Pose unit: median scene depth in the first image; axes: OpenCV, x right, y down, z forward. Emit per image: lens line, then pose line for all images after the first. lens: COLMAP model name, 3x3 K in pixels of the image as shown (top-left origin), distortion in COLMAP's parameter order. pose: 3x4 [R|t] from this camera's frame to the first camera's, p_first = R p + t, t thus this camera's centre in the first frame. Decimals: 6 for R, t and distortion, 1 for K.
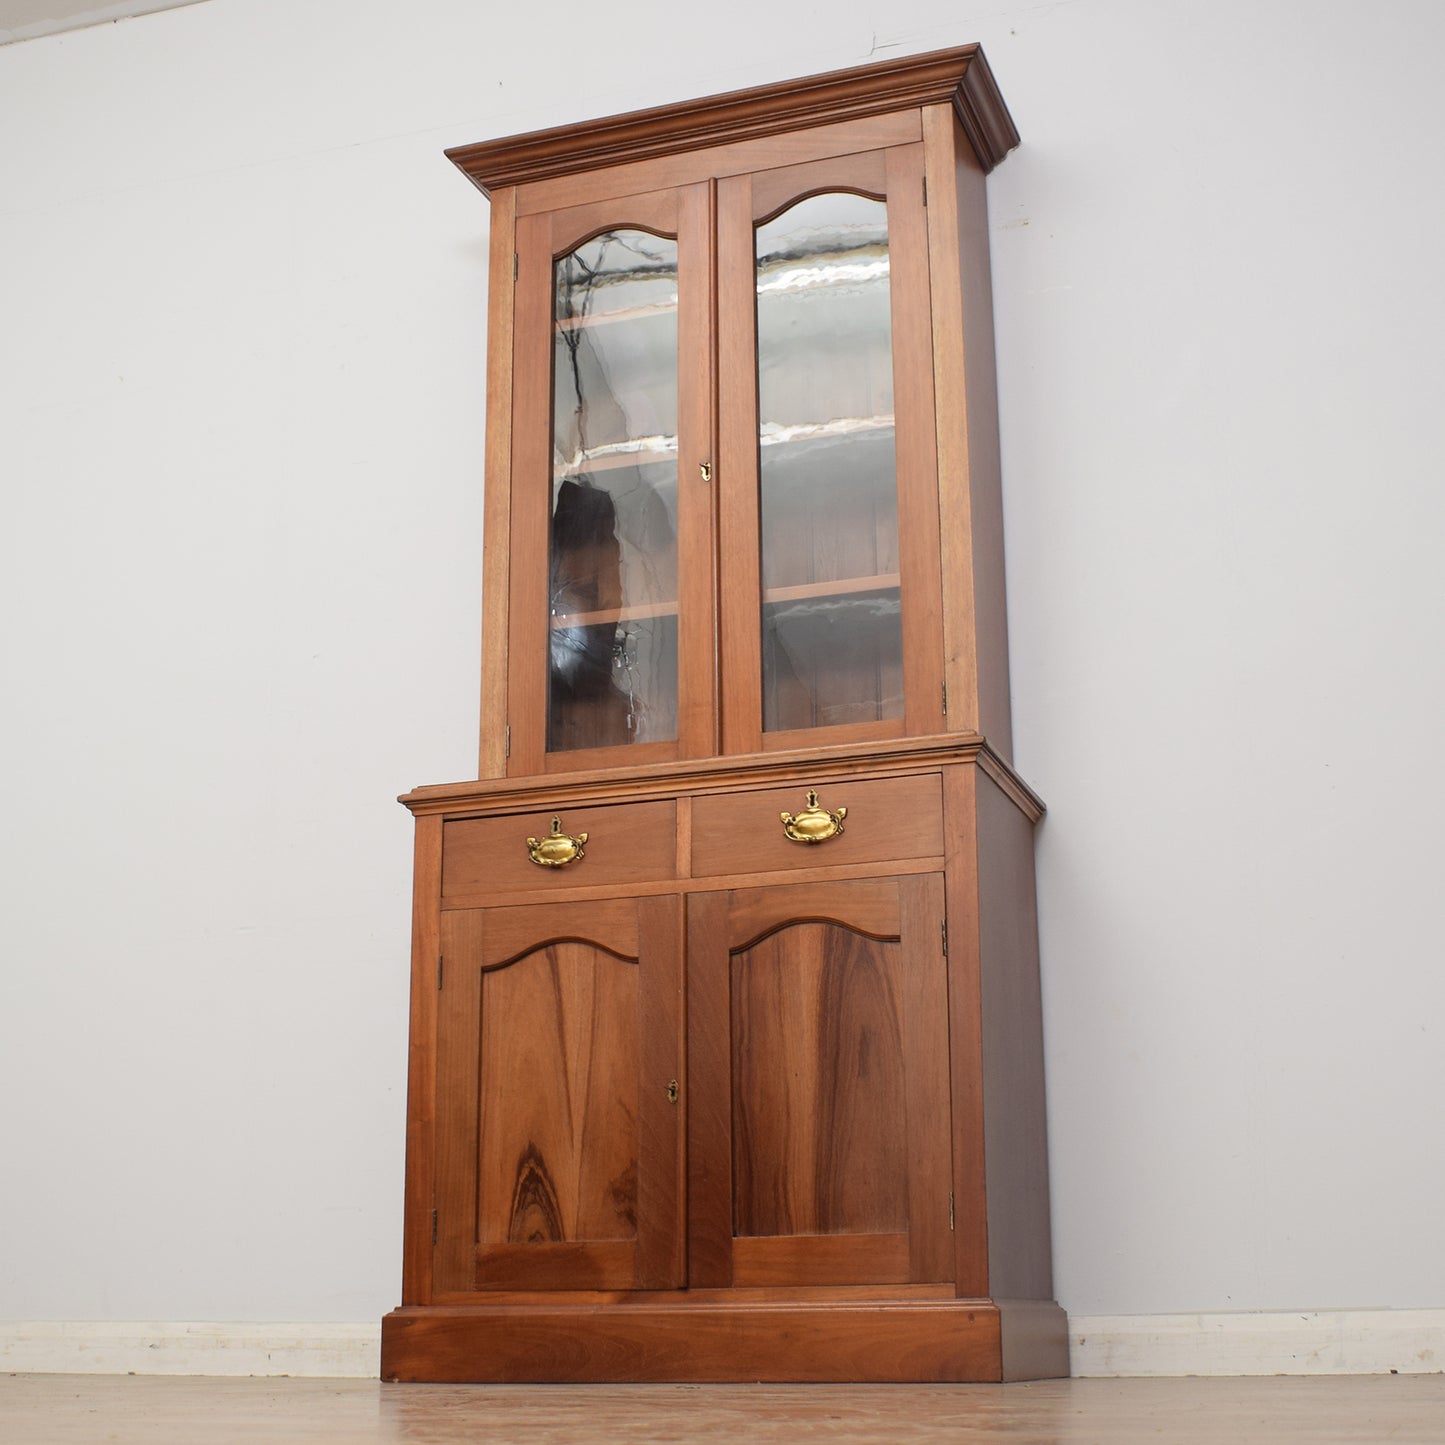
lens RADIAL K [[2272.6, 0, 723.7], [0, 2272.6, 757.5], [0, 0, 1]] dist [-0.094020, -0.002635]
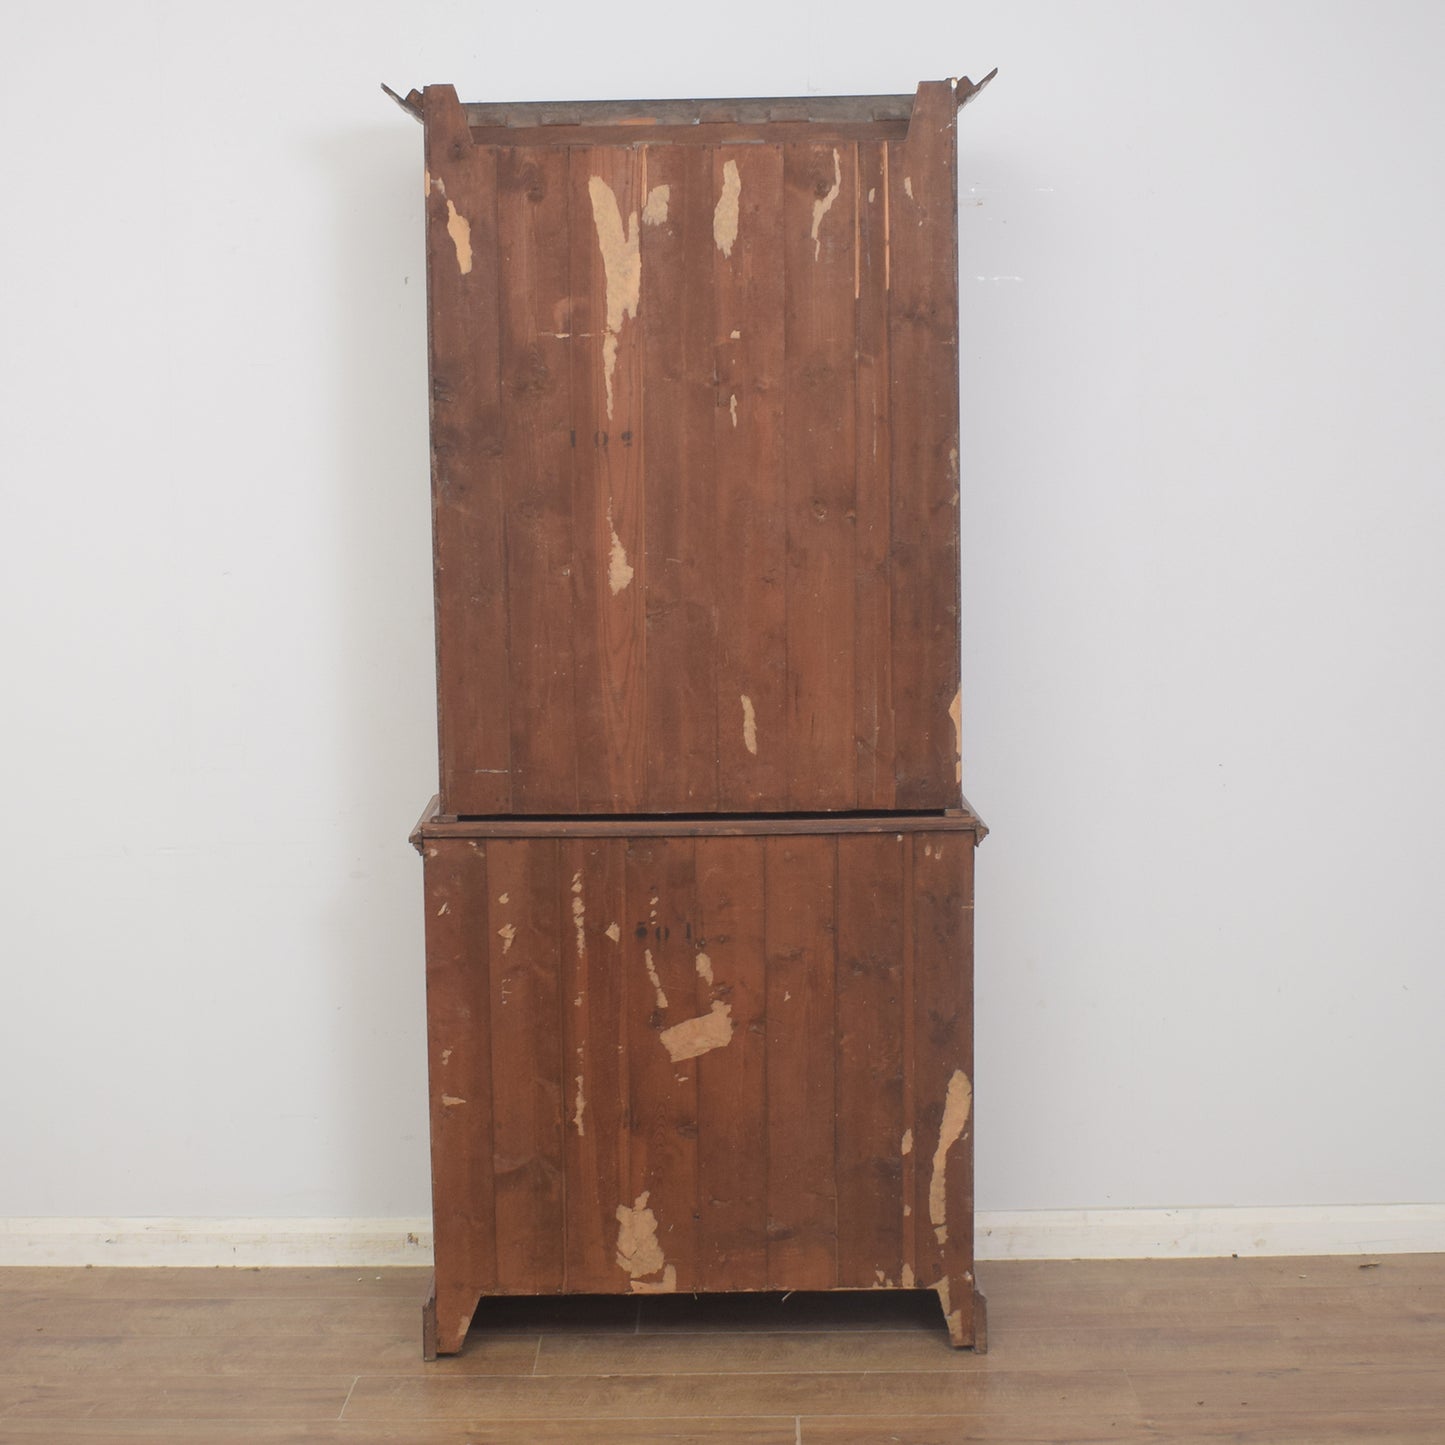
lens RADIAL K [[2574.8, 0, 722.5], [0, 2574.8, 722.5], [0, 0, 1]] dist [-0.091592, -0.019021]
pose [[0.945909, -0.046081, 0.321144, -0.420104], [-0.073863, 0.933278, 0.351477, -0.487089], [-0.315913, -0.356186, 0.879392, -0.078526]]
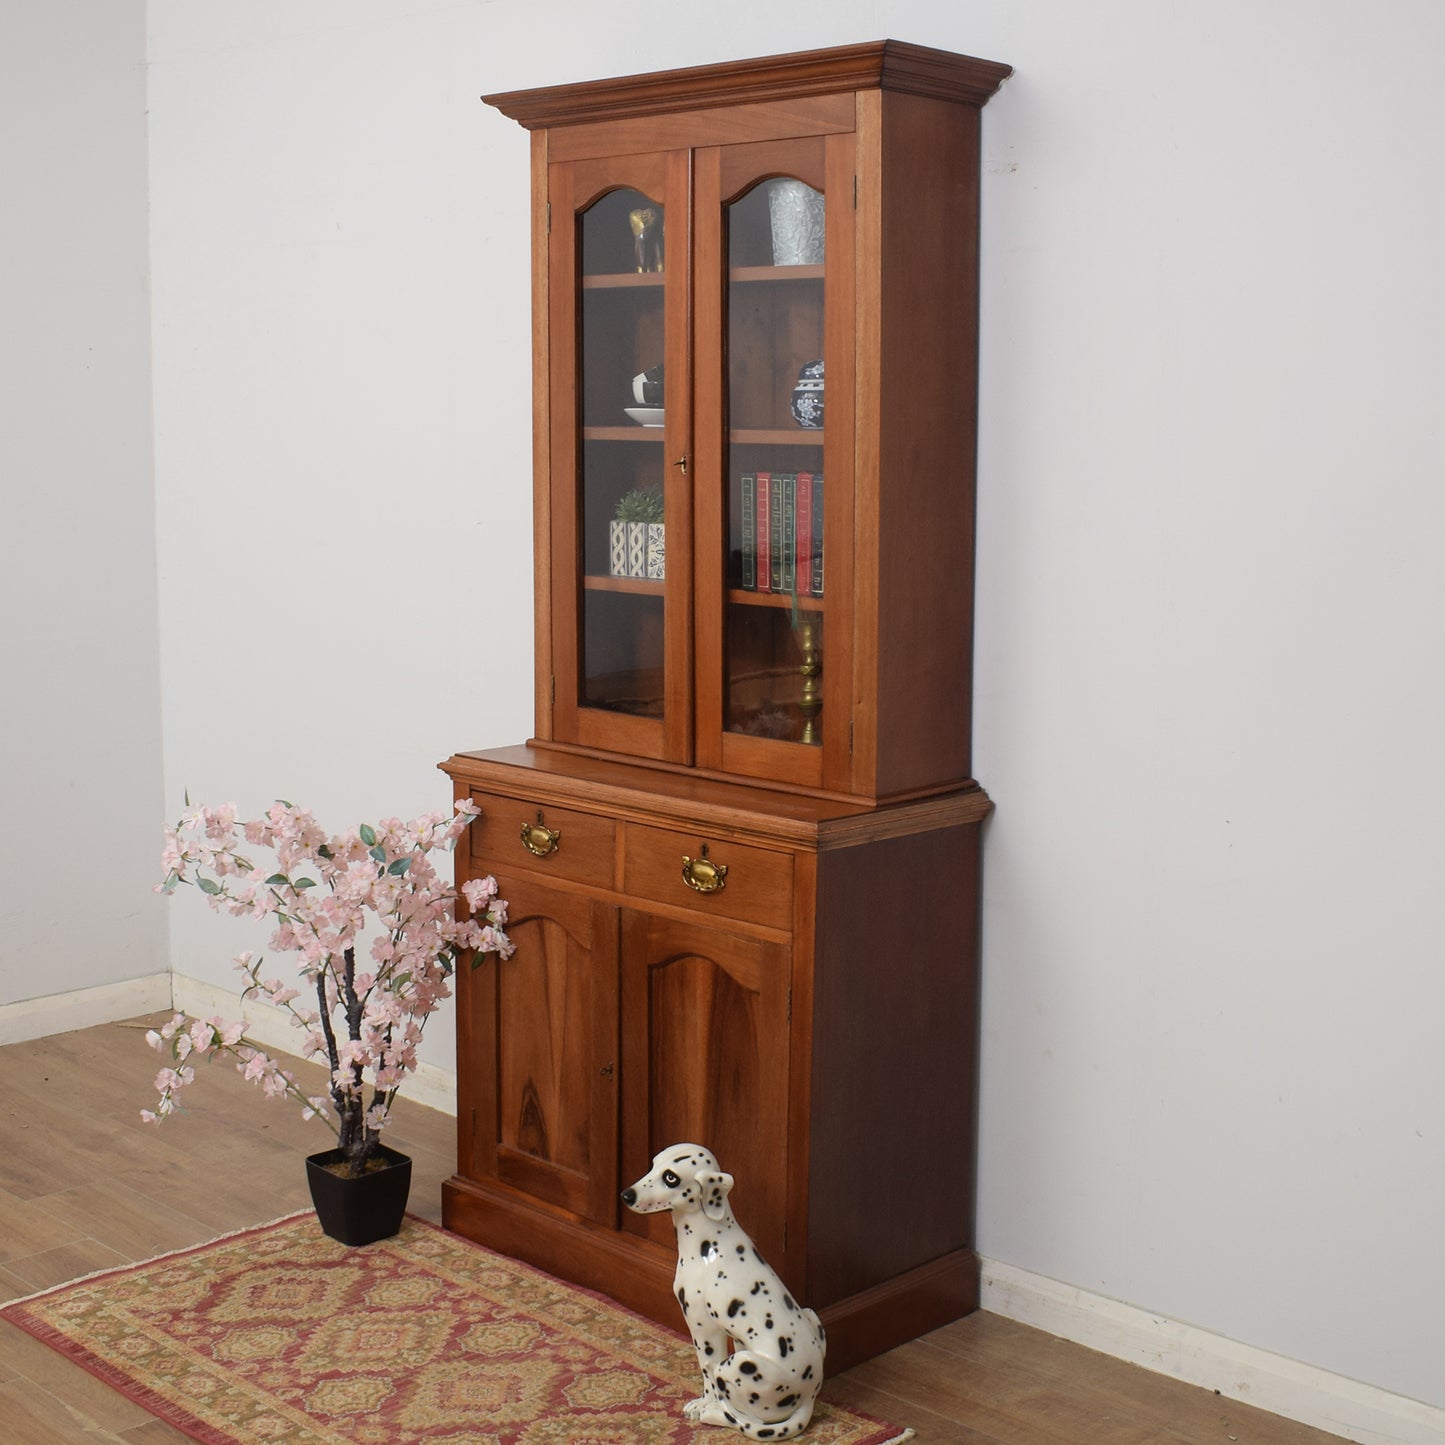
lens RADIAL K [[2206.7, 0, 748.5], [0, 2206.7, 693.4], [0, 0, 1]] dist [-0.092901, -0.014599]
pose [[0.911072, 0.069787, -0.406298, 0.486514], [0.090911, 0.927292, 0.363131, -0.437530], [0.402099, -0.367776, 0.838485, 0.138529]]
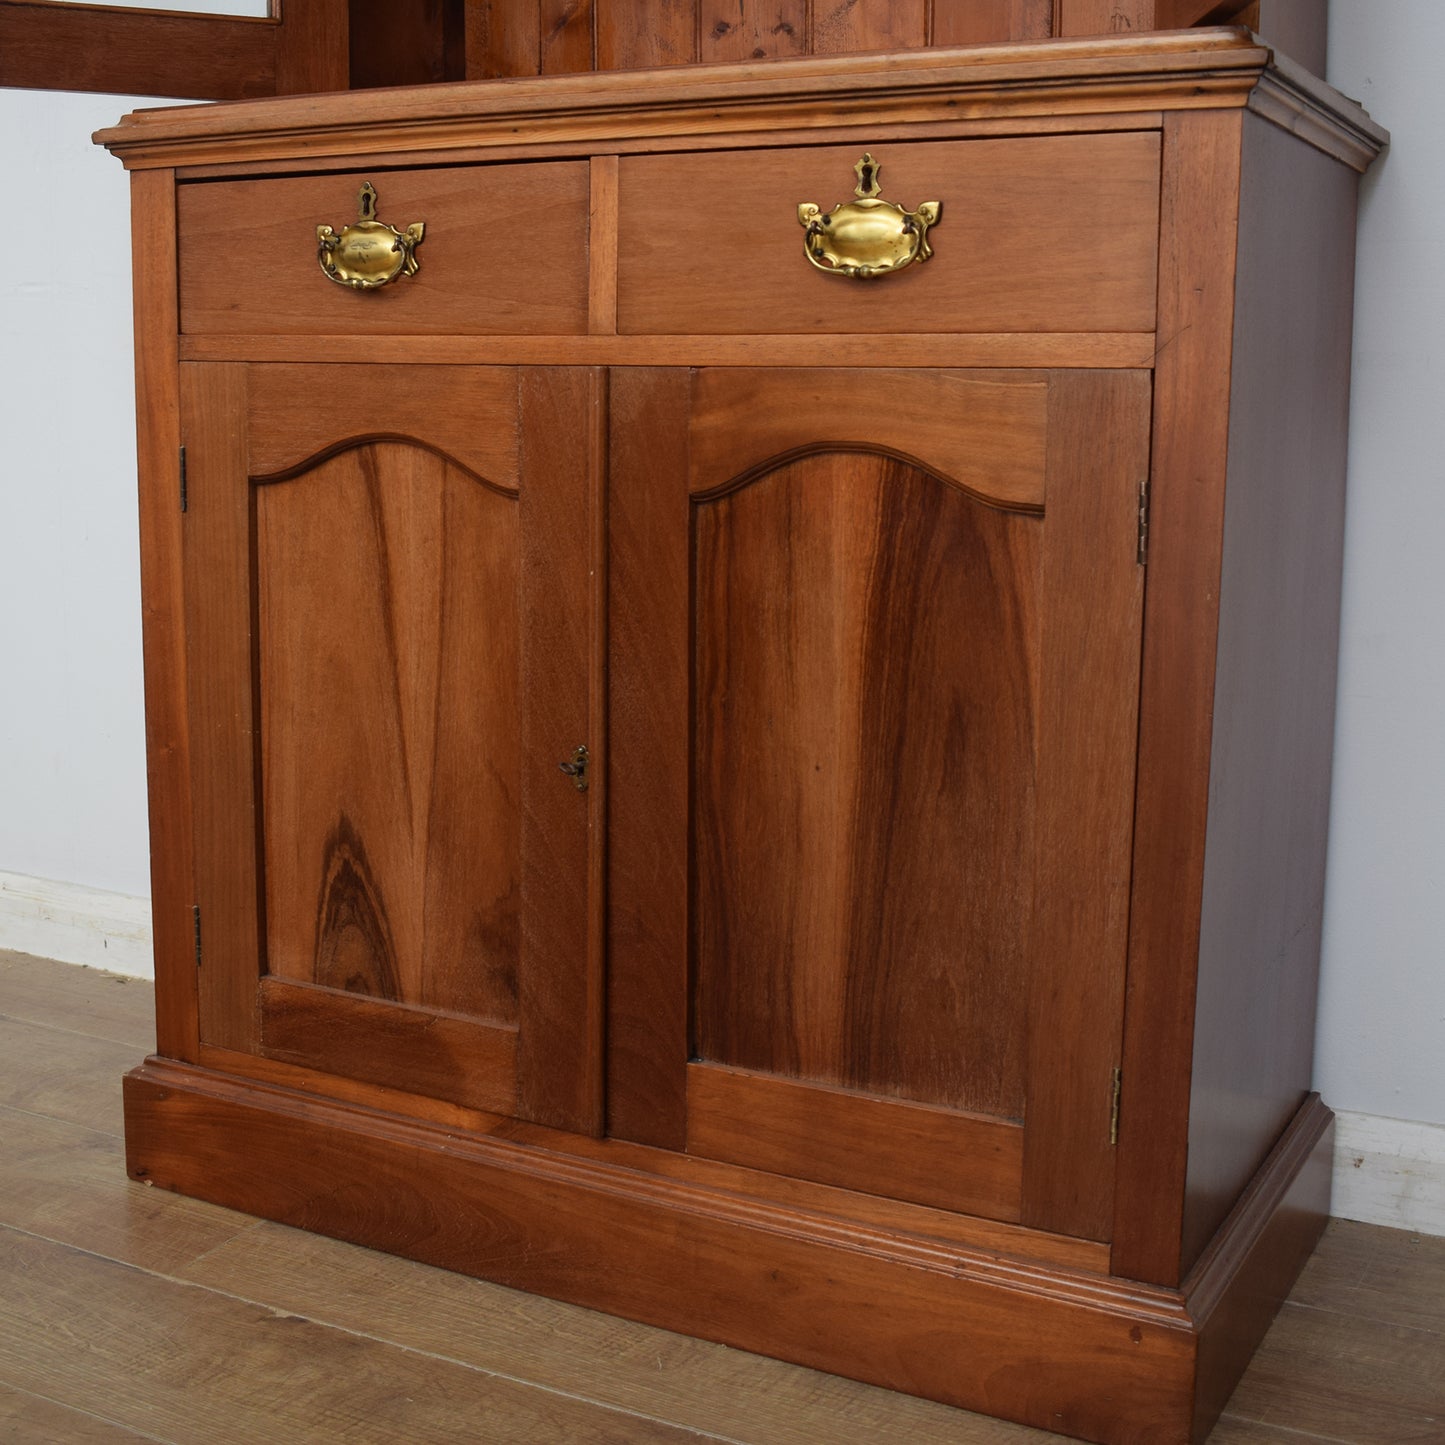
lens RADIAL K [[2000.6, 0, 691.7], [0, 2000.6, 659.3], [0, 0, 1]] dist [-0.083043, -0.026110]
pose [[0.988471, 0.036316, -0.146990, 0.065665], [0.024868, 0.918685, 0.394207, -0.049403], [0.149353, -0.393318, 0.907190, 0.599476]]
